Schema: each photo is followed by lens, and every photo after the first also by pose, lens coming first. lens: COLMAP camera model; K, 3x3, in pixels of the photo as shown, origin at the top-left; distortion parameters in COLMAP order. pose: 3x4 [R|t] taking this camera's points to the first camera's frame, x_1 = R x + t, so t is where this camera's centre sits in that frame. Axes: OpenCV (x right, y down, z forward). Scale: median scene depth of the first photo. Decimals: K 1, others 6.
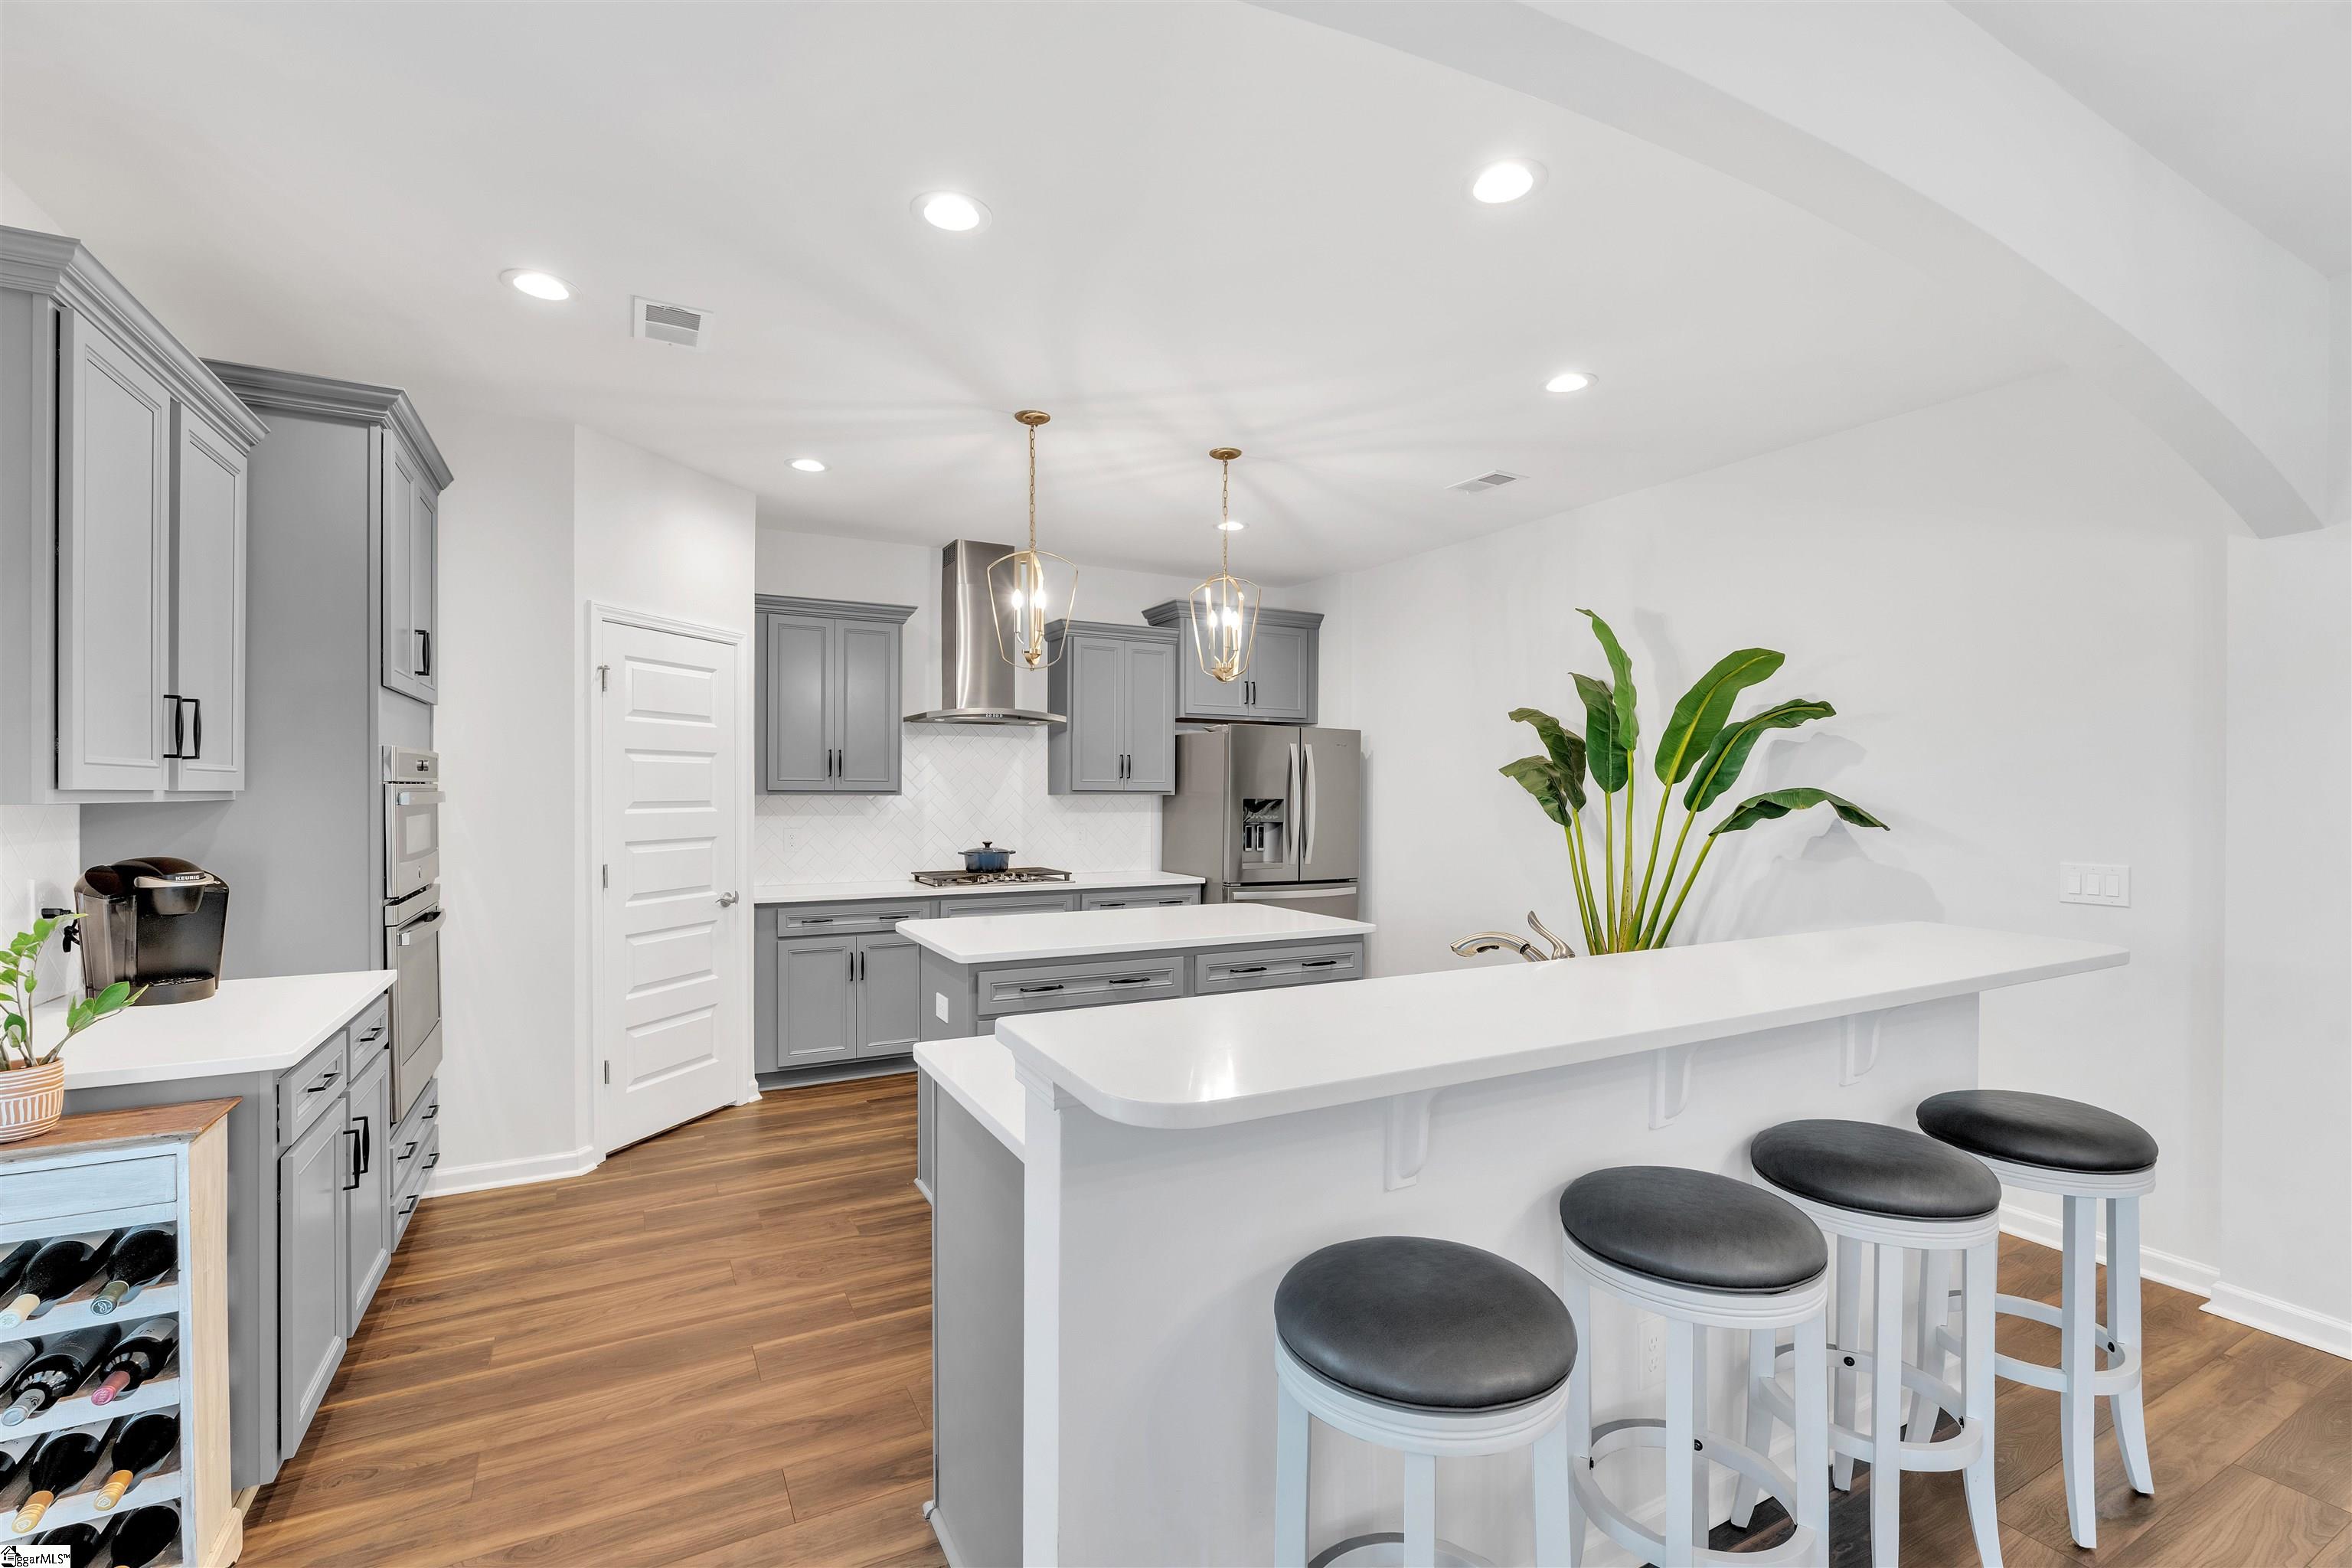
lens RADIAL K [[1027.3, 0, 1193.5], [0, 1027.3, 788.8], [0, 0, 1]] dist [0.000873, 0.000066]
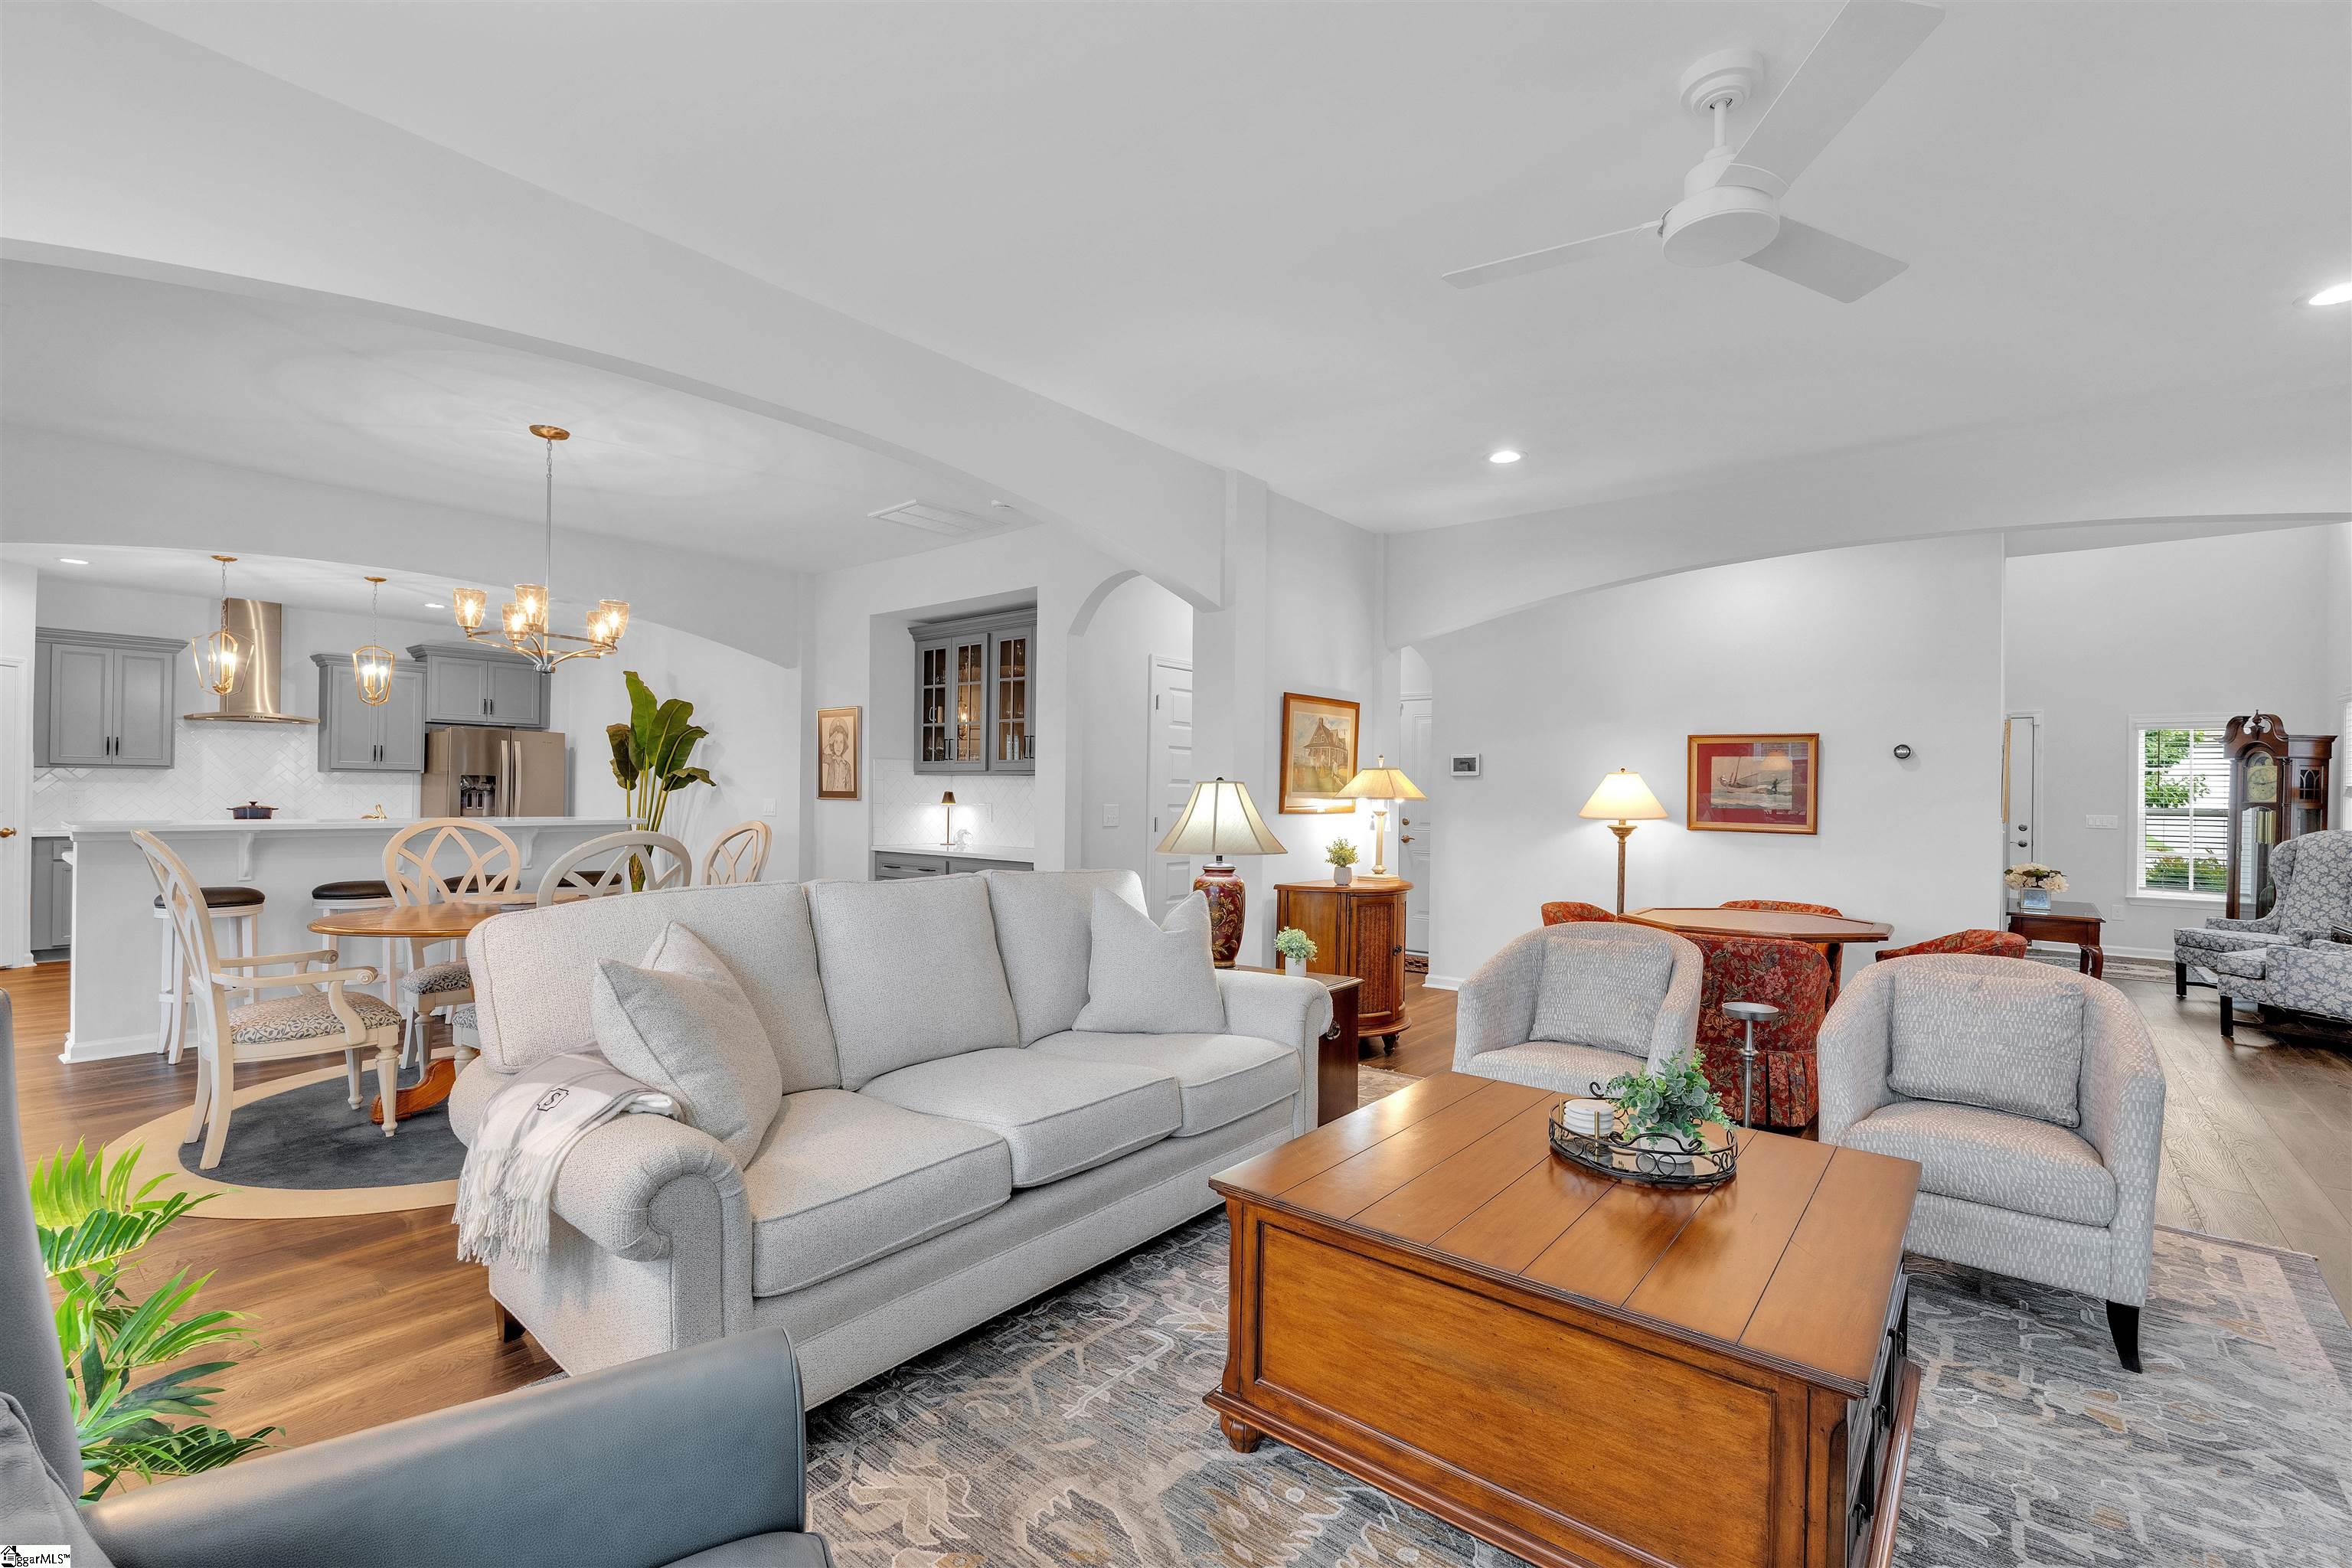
lens RADIAL K [[1027.3, 0, 1169.0], [0, 1027.3, 783.2], [0, 0, 1]] dist [0.000873, 0.000066]
pose [[0.930782, 0.010060, 0.365435, 0.608828], [-0.007574, 0.999937, -0.008237, 0.033885], [-0.365495, 0.004899, 0.930800, -1.077720]]
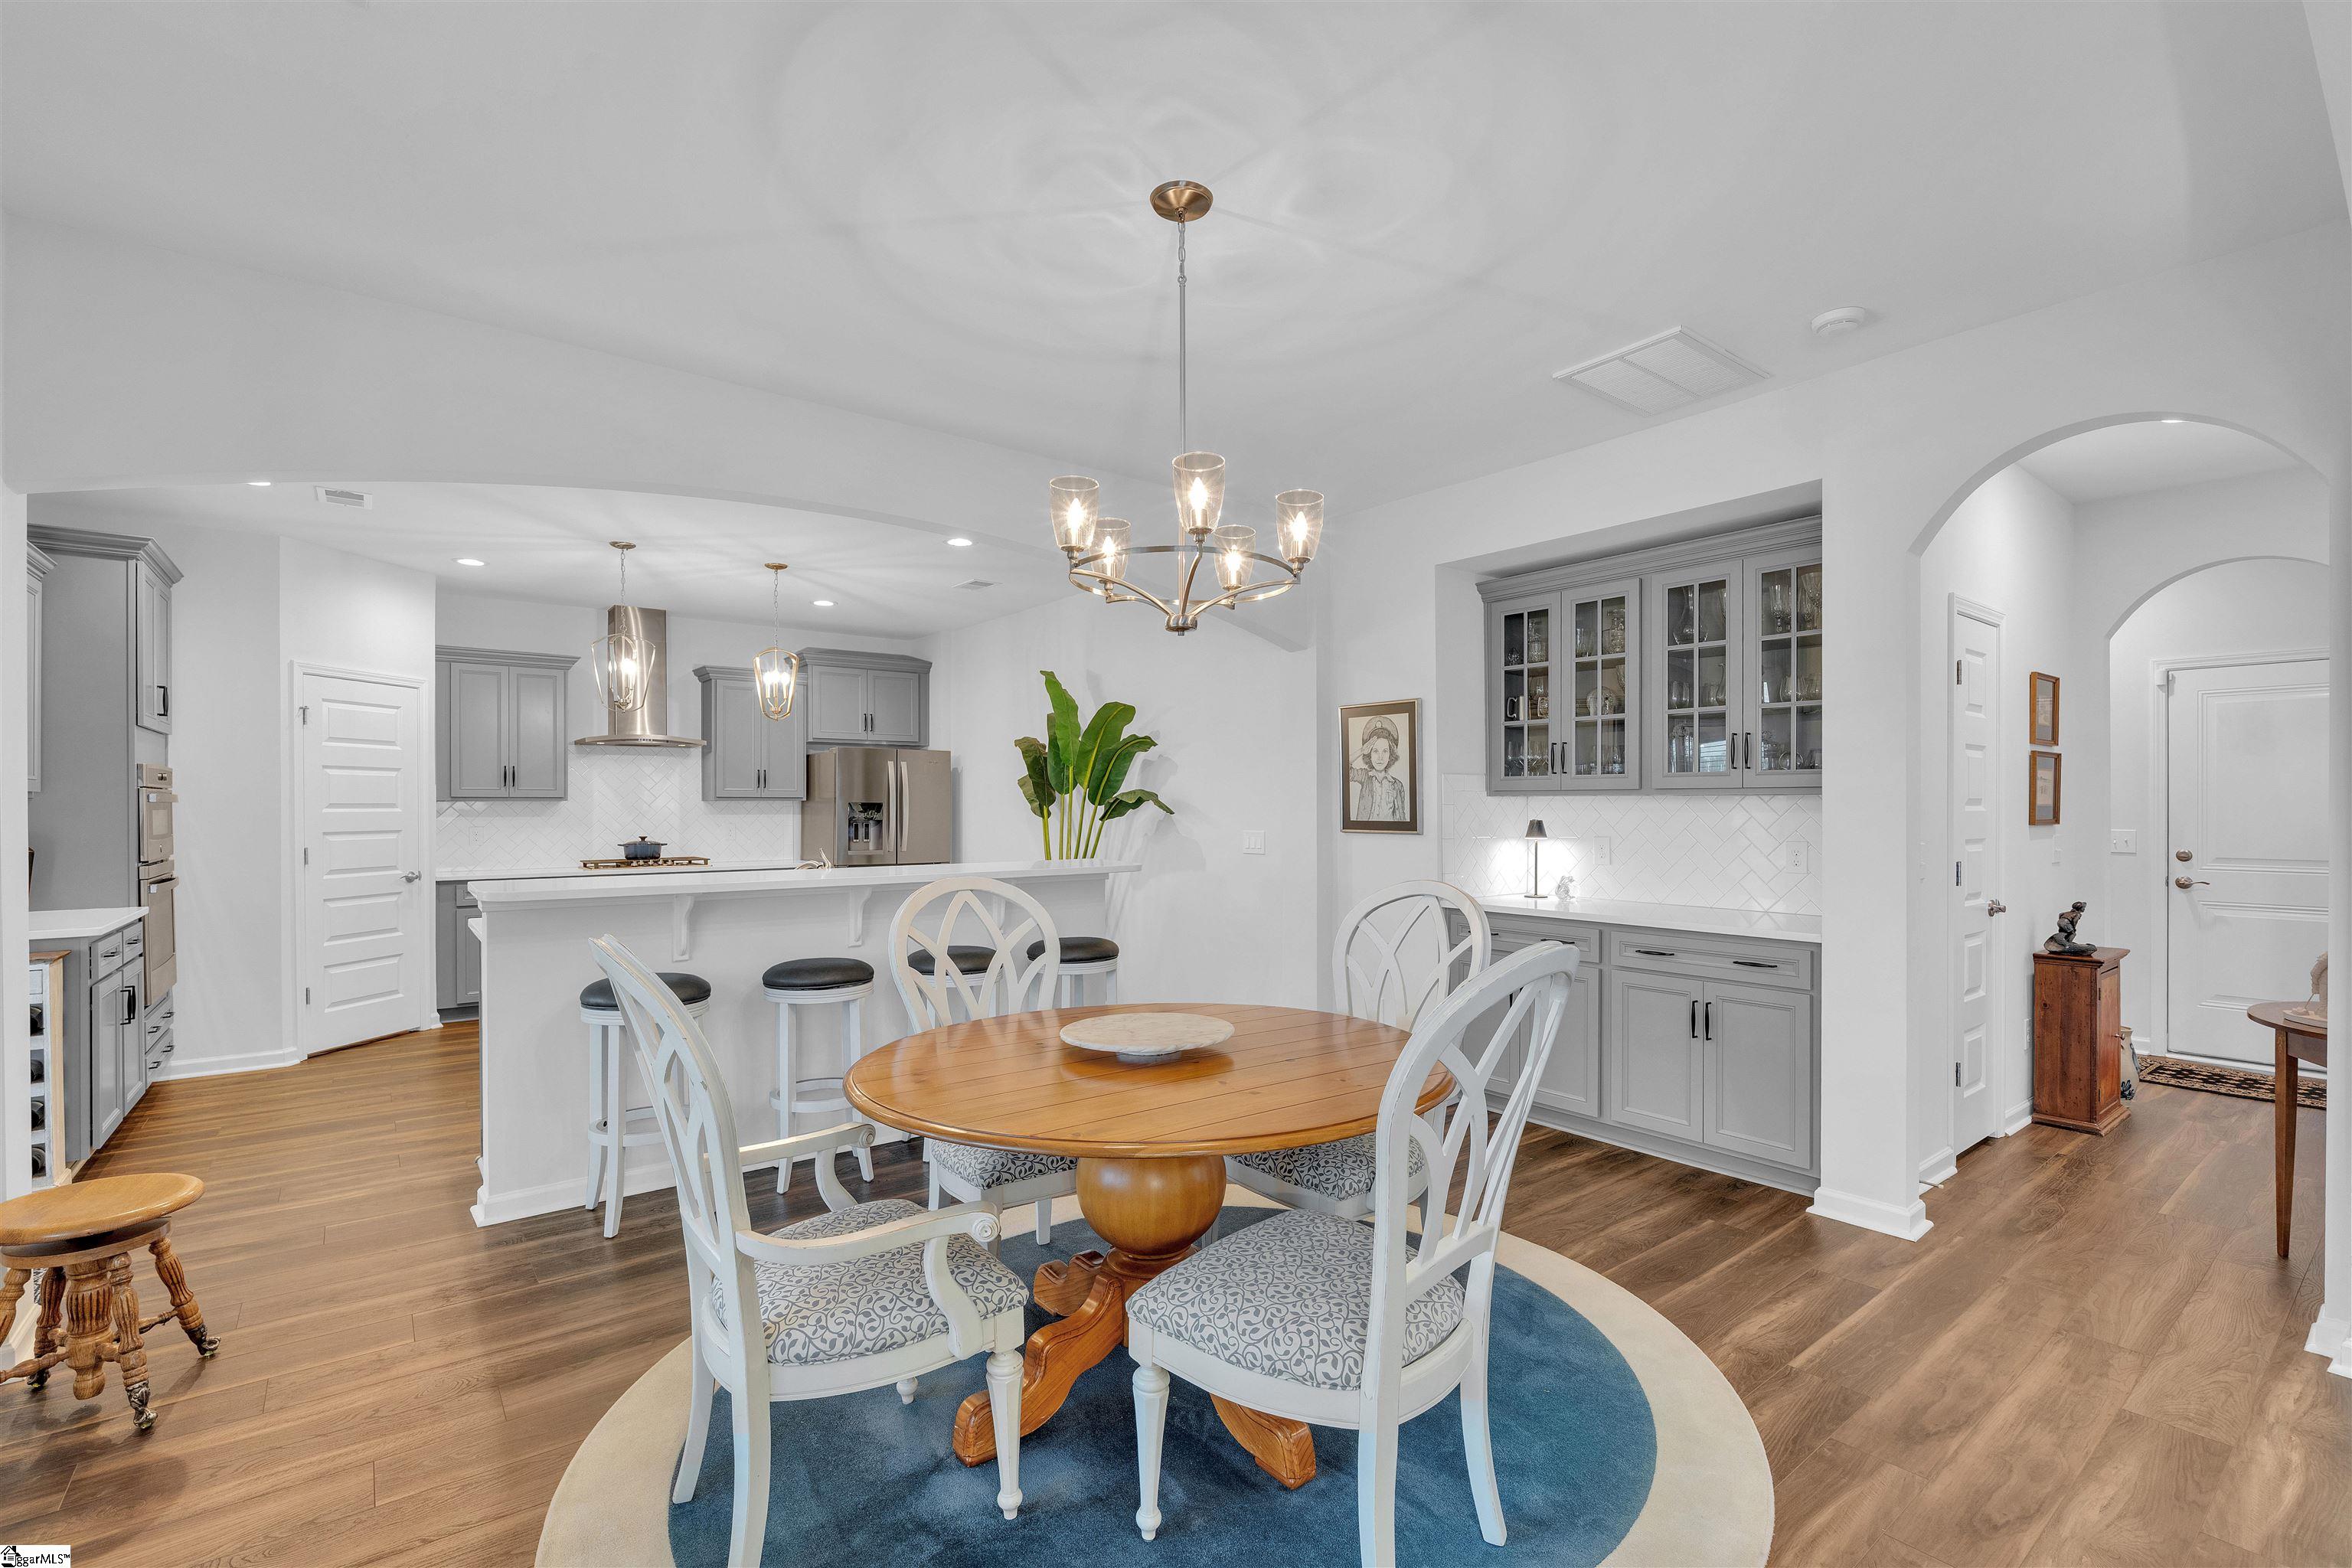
lens RADIAL K [[1027.3, 0, 1175.8], [0, 1027.3, 801.6], [0, 0, 1]] dist [0.000873, 0.000066]
pose [[0.987001, -0.005072, 0.160636, 0.323475], [0.005562, 0.999981, -0.002601, 0.018174], [-0.160620, 0.003461, 0.987010, -0.497512]]
